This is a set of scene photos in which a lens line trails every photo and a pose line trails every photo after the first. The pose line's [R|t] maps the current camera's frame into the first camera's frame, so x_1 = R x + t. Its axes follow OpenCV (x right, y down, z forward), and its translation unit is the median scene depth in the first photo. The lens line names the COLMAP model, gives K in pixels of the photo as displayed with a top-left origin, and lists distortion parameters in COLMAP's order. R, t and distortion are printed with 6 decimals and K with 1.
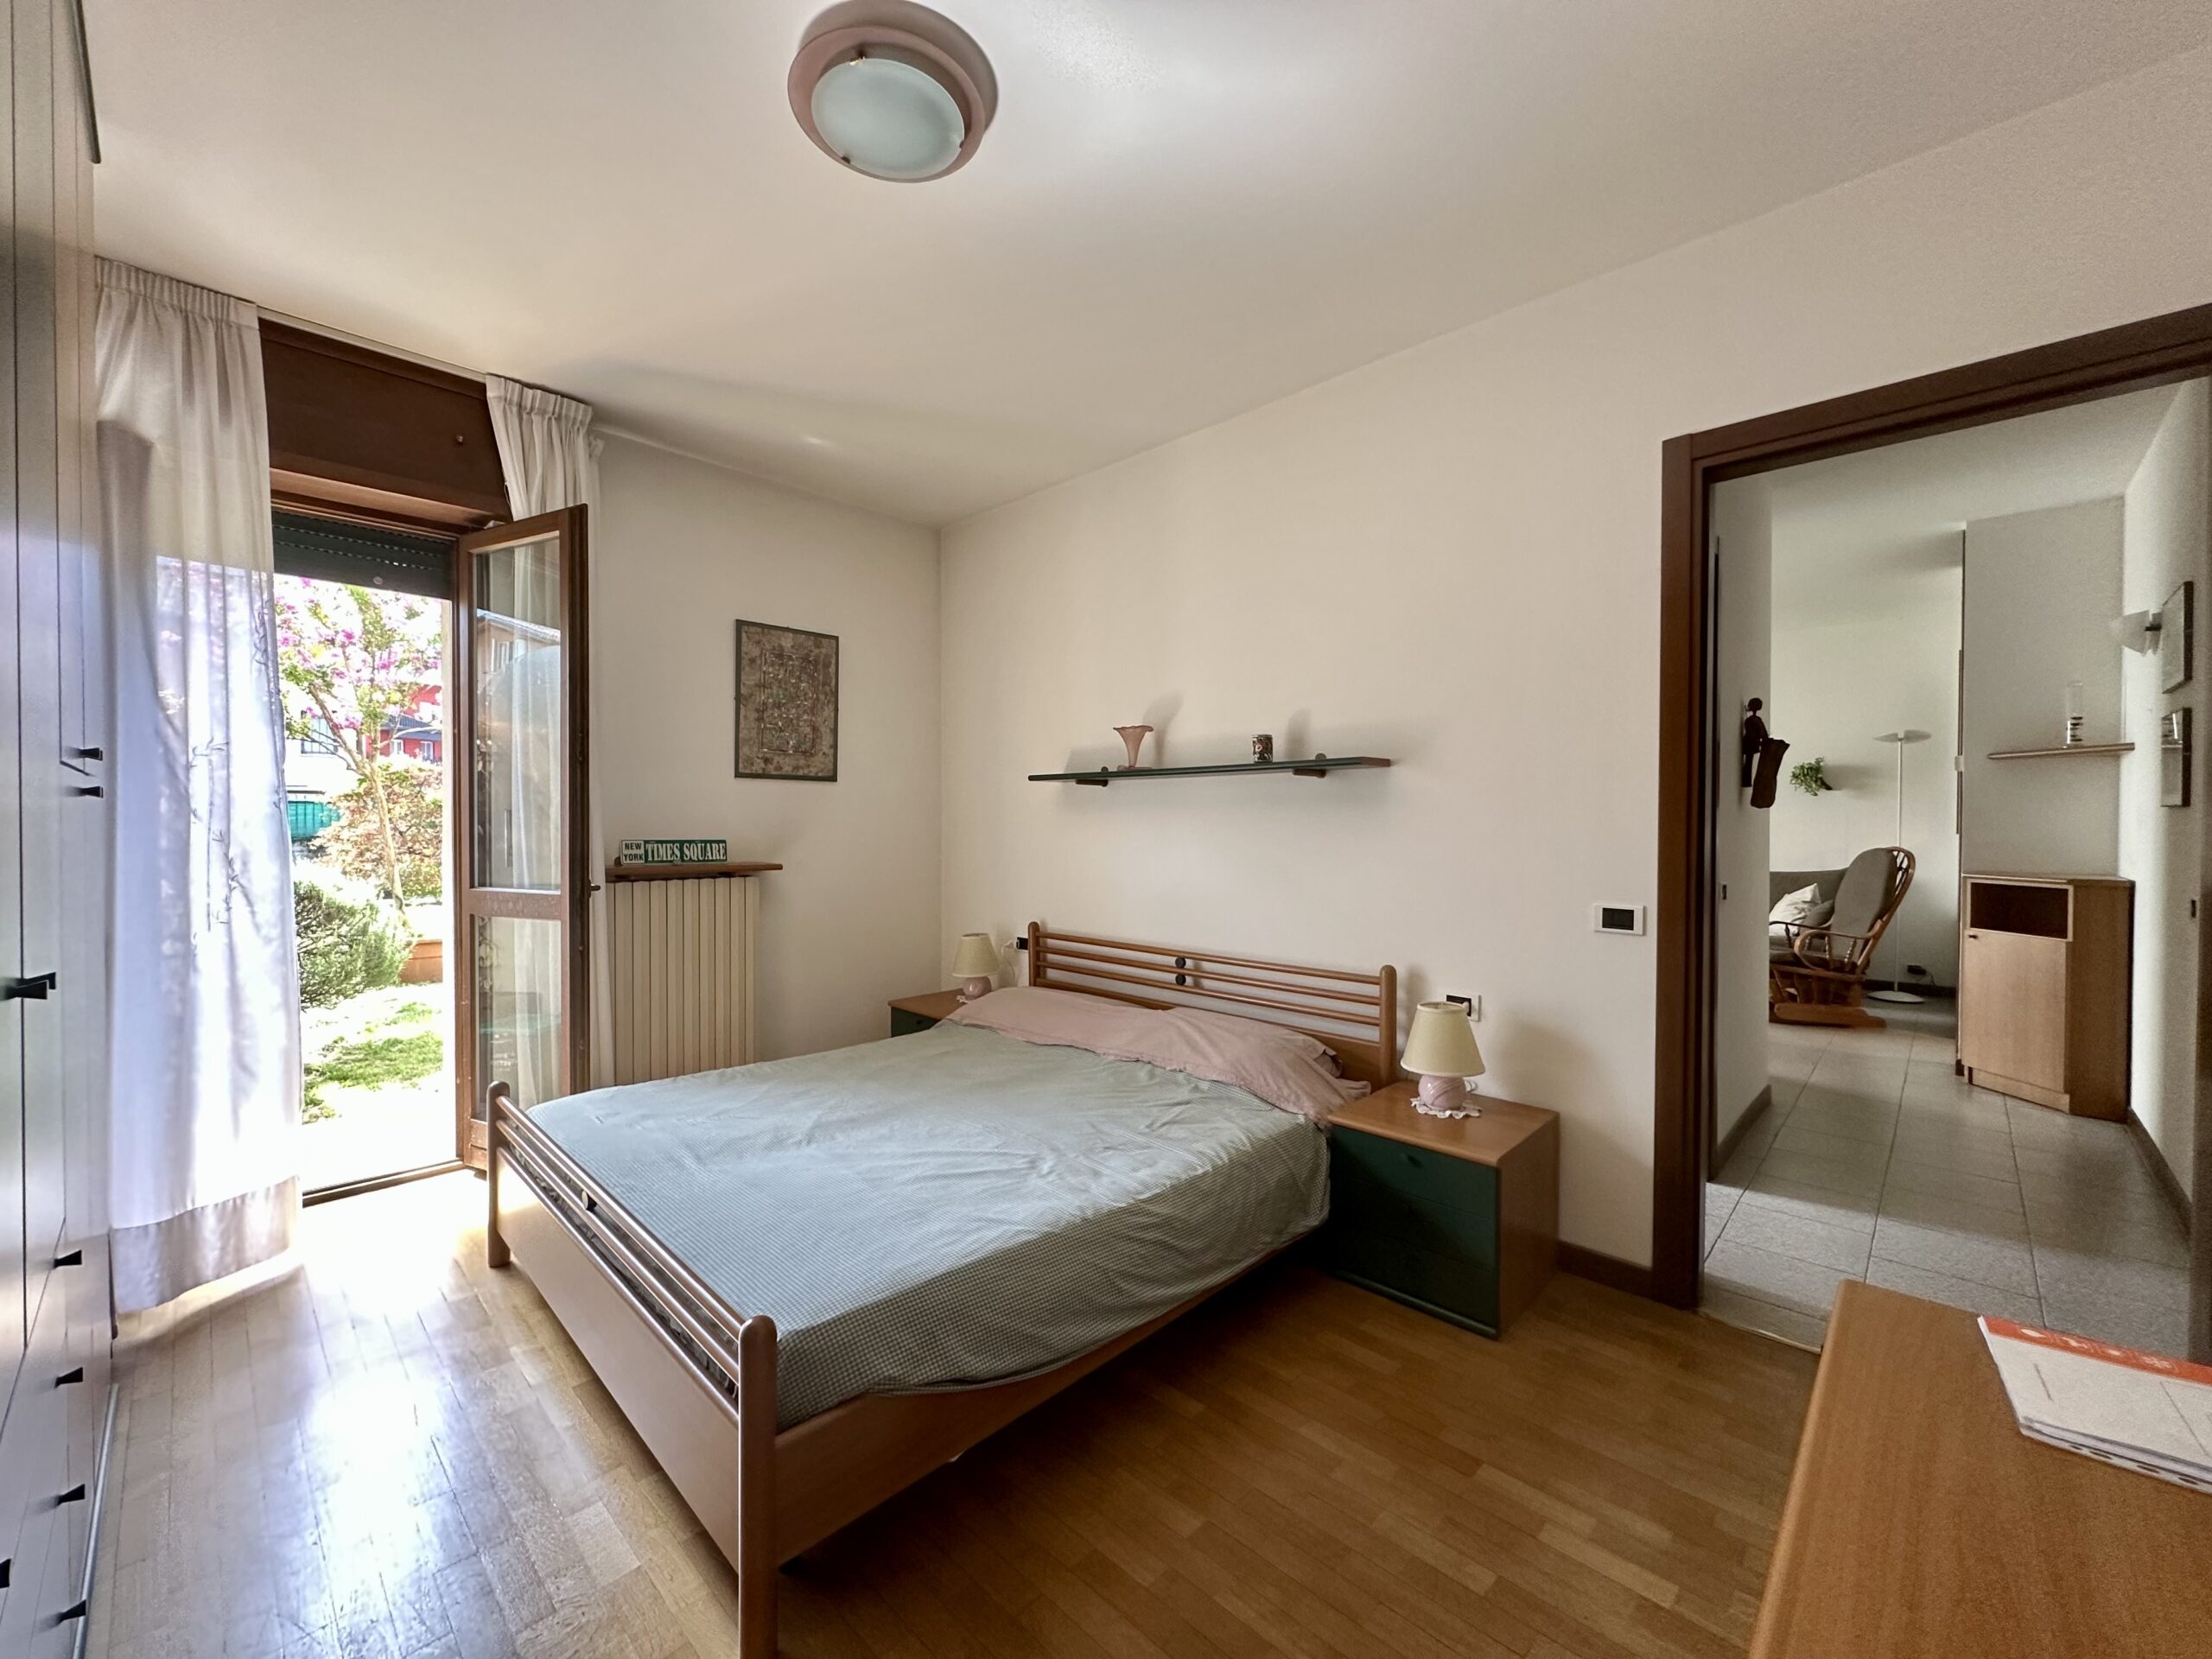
lens RADIAL K [[887.3, 0, 1106.0], [0, 887.3, 829.5], [0, 0, 1]] dist [-0.002612, 0.000775]
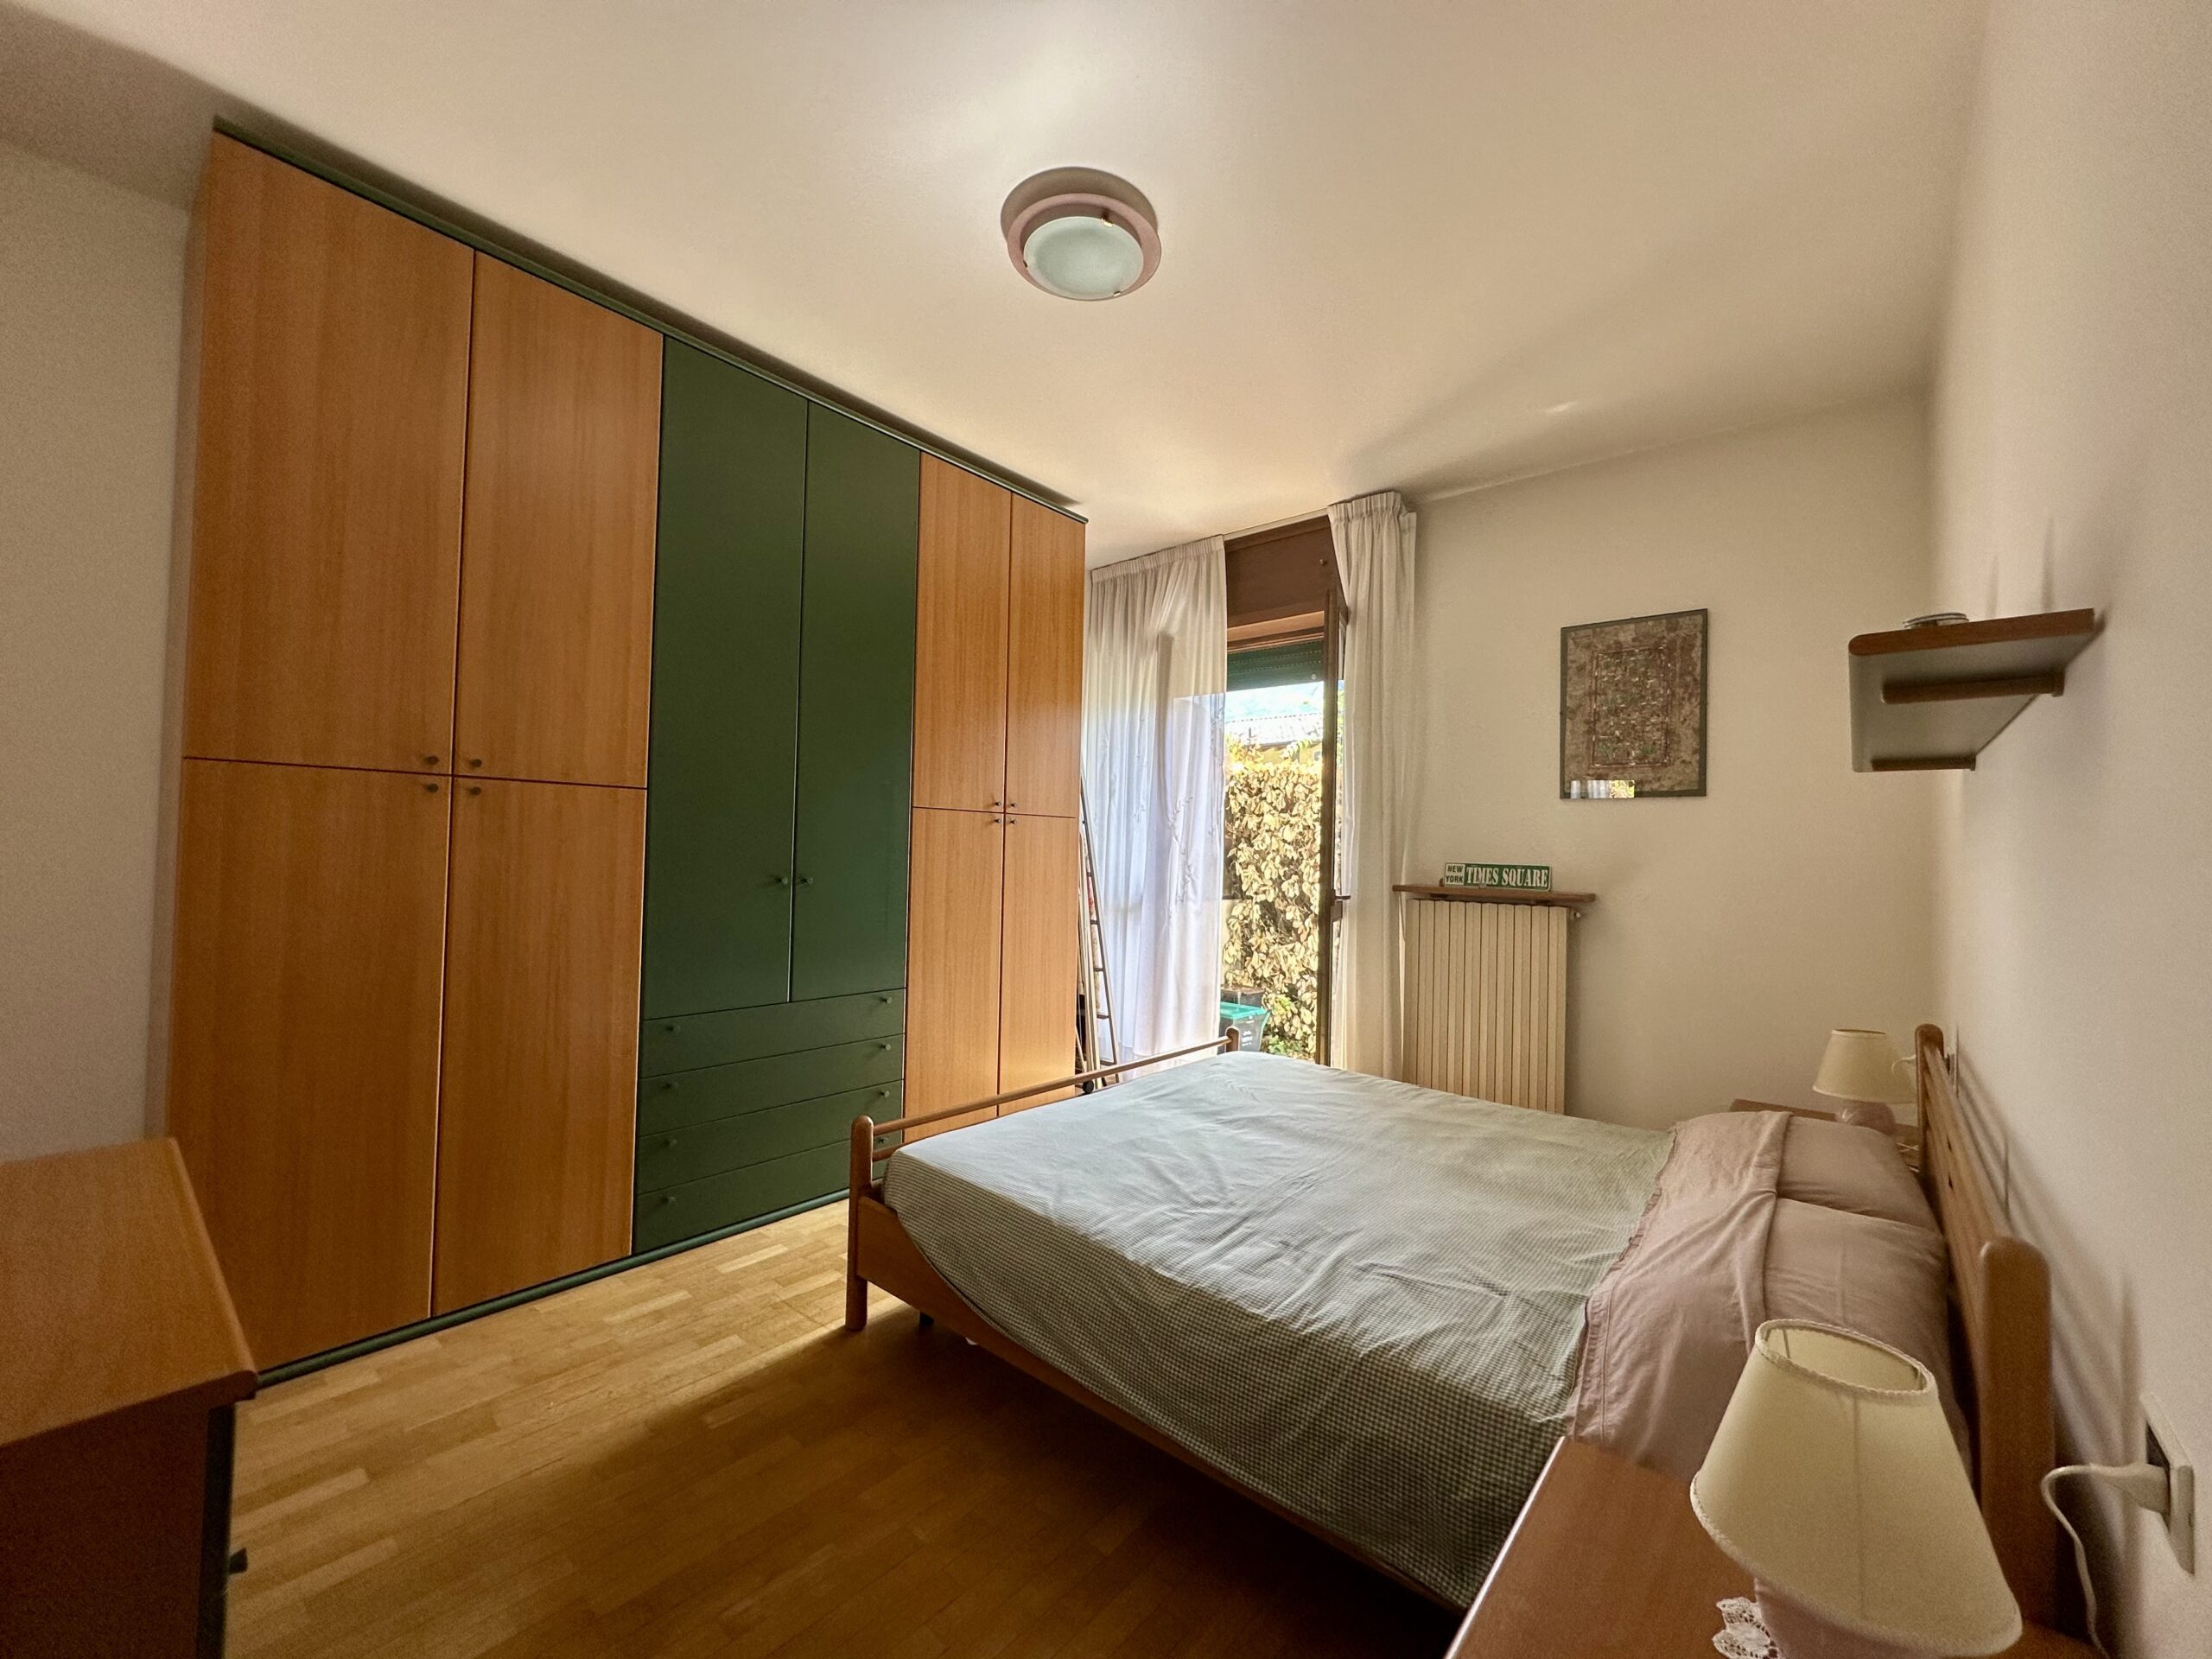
lens RADIAL K [[887.3, 0, 1106.0], [0, 887.3, 829.5], [0, 0, 1]] dist [-0.002612, 0.000775]
pose [[0.056979, -0.029556, -0.997938, 0.670009], [-0.031354, 0.999016, -0.031378, 0.023880], [0.997883, 0.033077, 0.055996, 0.681944]]
